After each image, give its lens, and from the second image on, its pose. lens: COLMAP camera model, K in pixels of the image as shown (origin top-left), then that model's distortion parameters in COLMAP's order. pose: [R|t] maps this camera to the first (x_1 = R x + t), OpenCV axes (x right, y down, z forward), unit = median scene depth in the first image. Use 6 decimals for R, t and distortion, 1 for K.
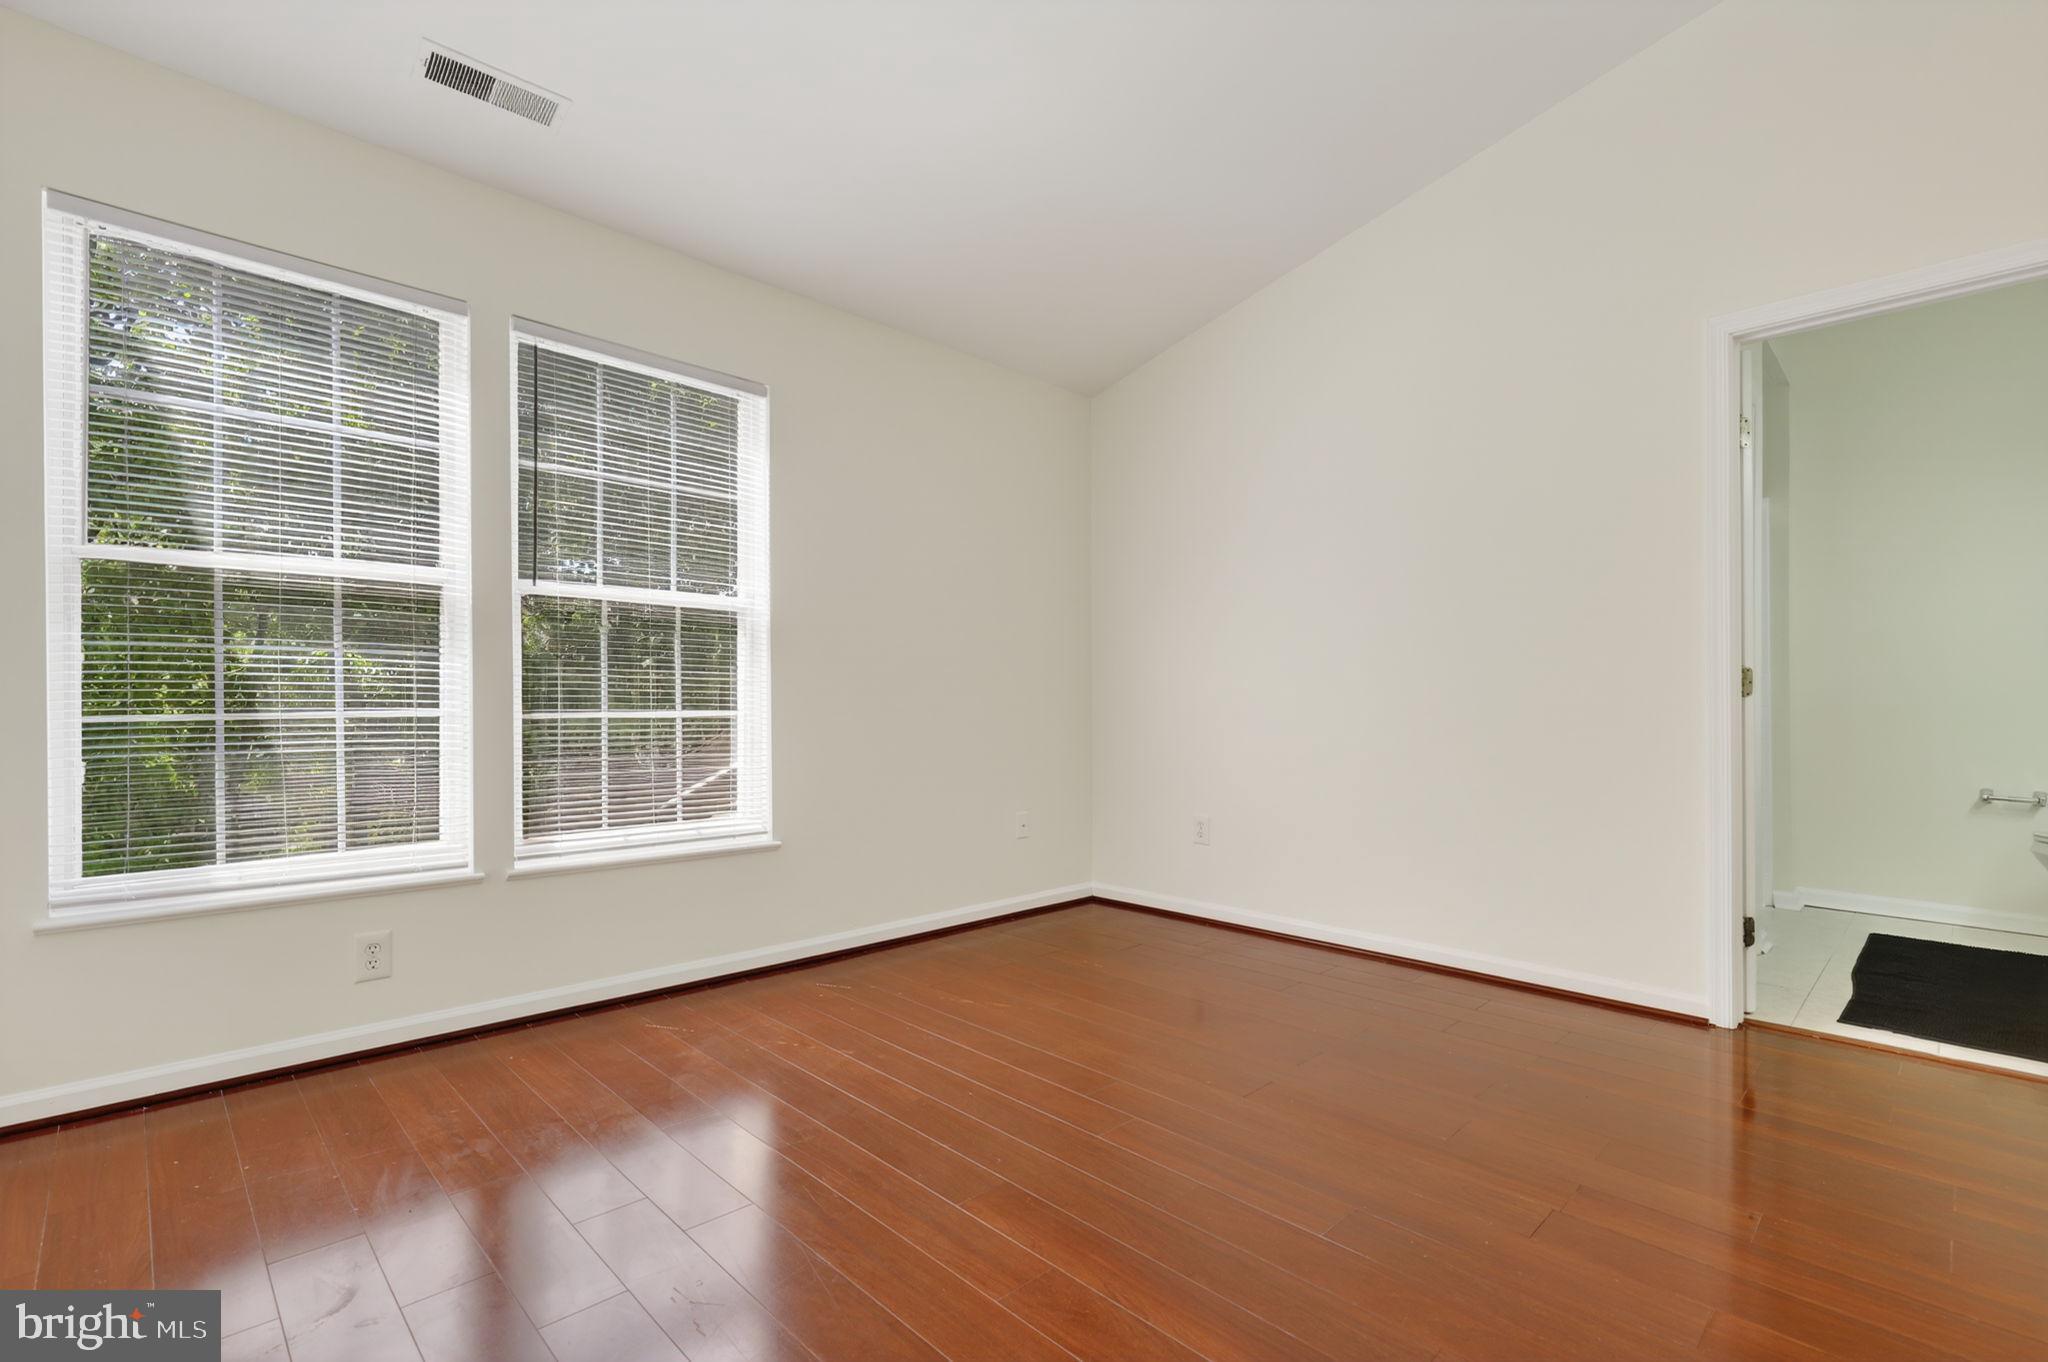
lens RADIAL K [[928.1, 0, 939.3], [0, 928.1, 694.0], [0, 0, 1]] dist [0.005749, -0.001866]
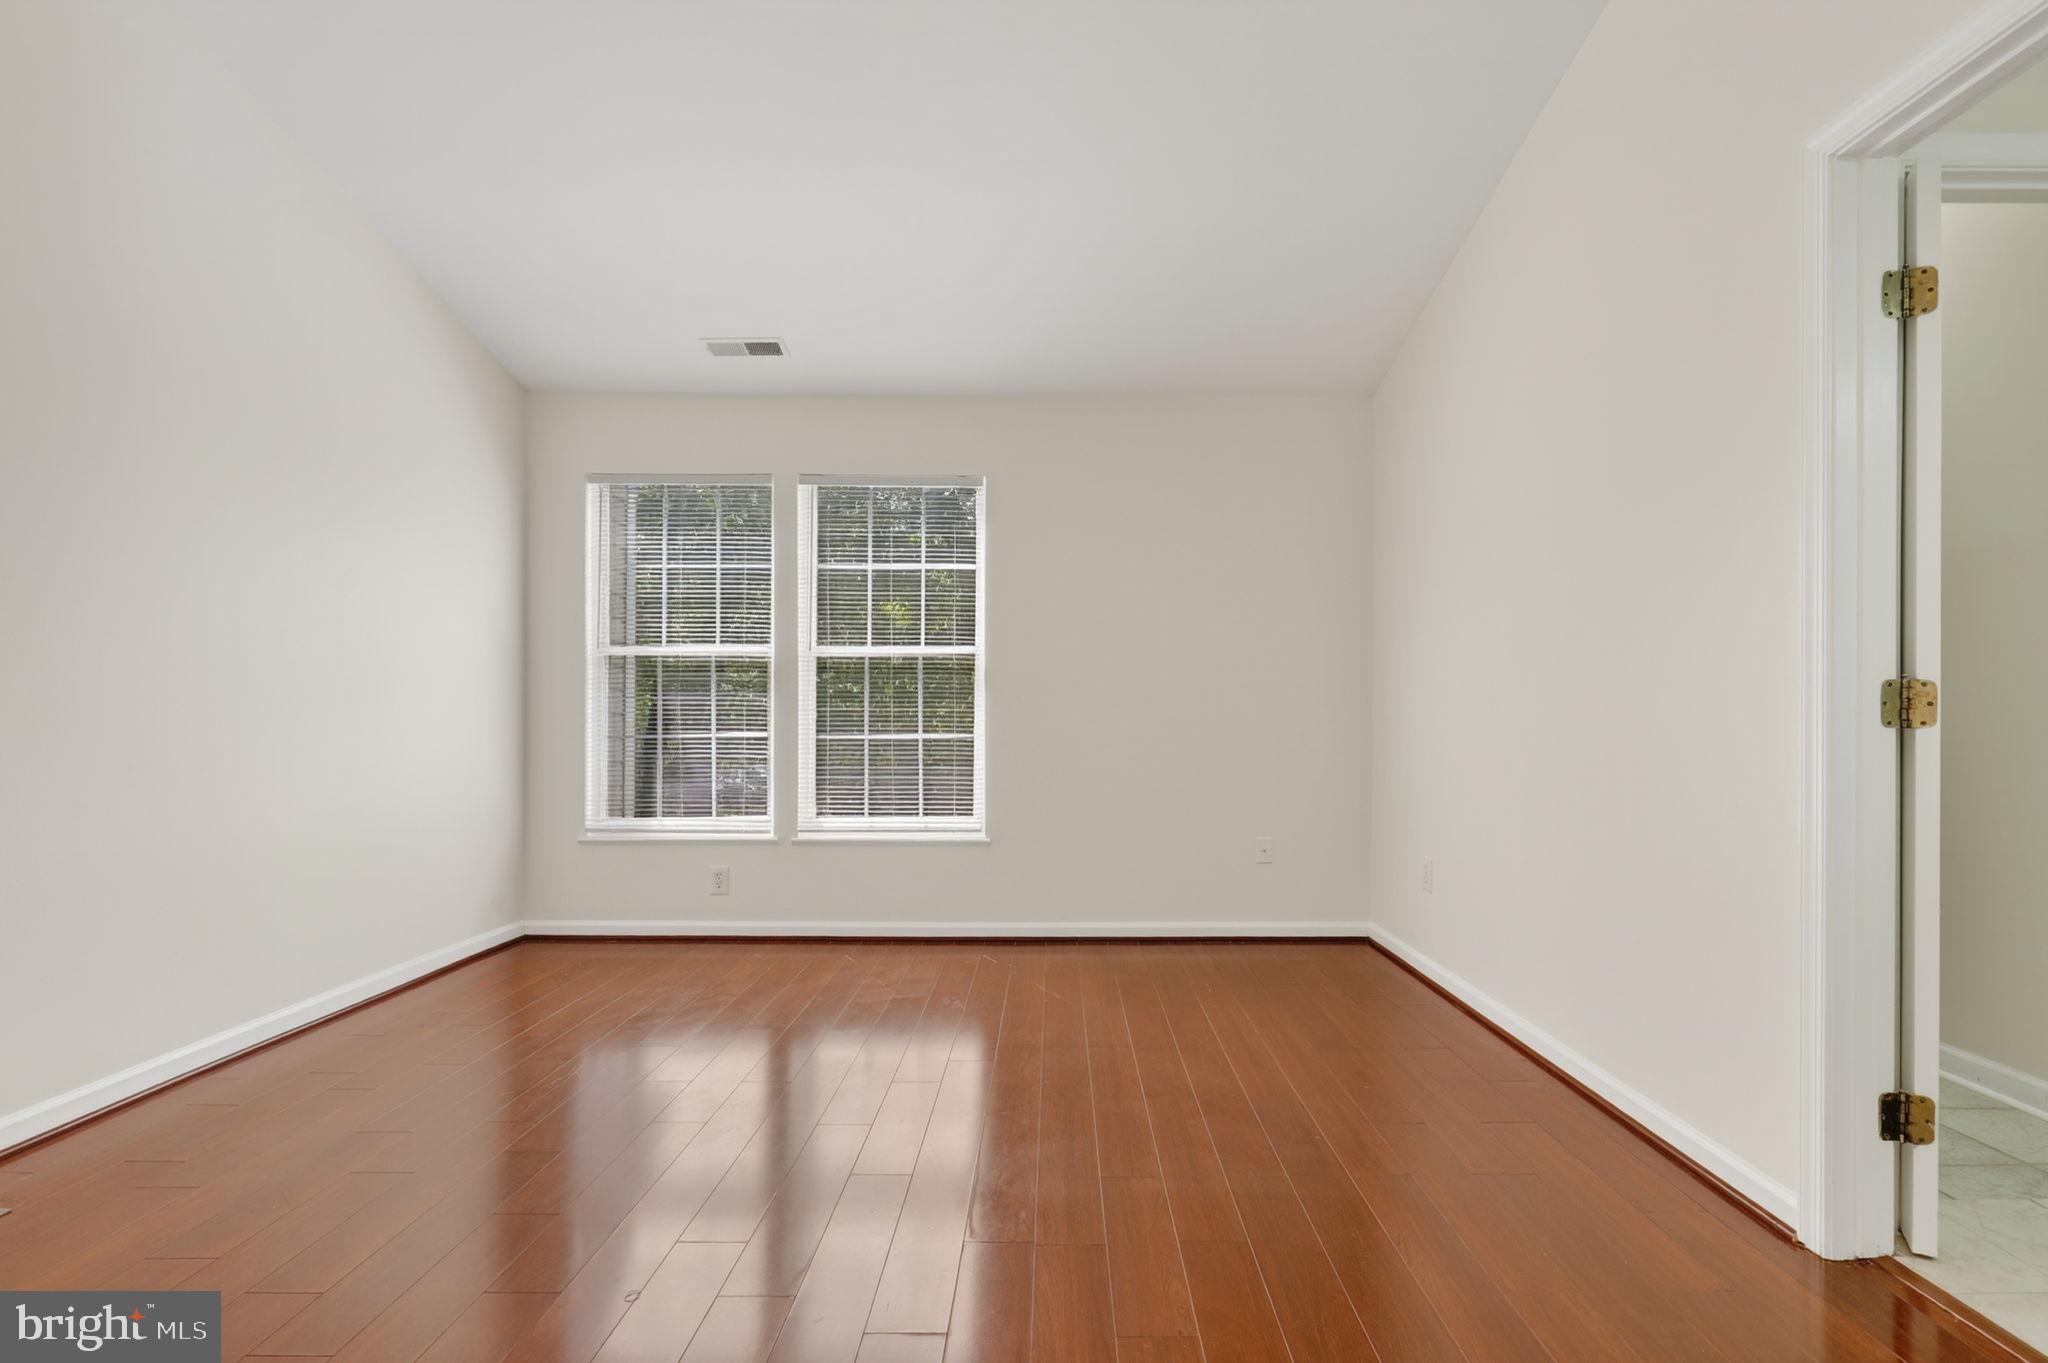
lens RADIAL K [[928.1, 0, 1101.7], [0, 928.1, 703.5], [0, 0, 1]] dist [0.005749, -0.001866]
pose [[0.741442, -0.009846, -0.670945, 0.938492], [0.006818, 0.999951, -0.007140, -0.018366], [0.670982, 0.000719, 0.741473, 0.199981]]
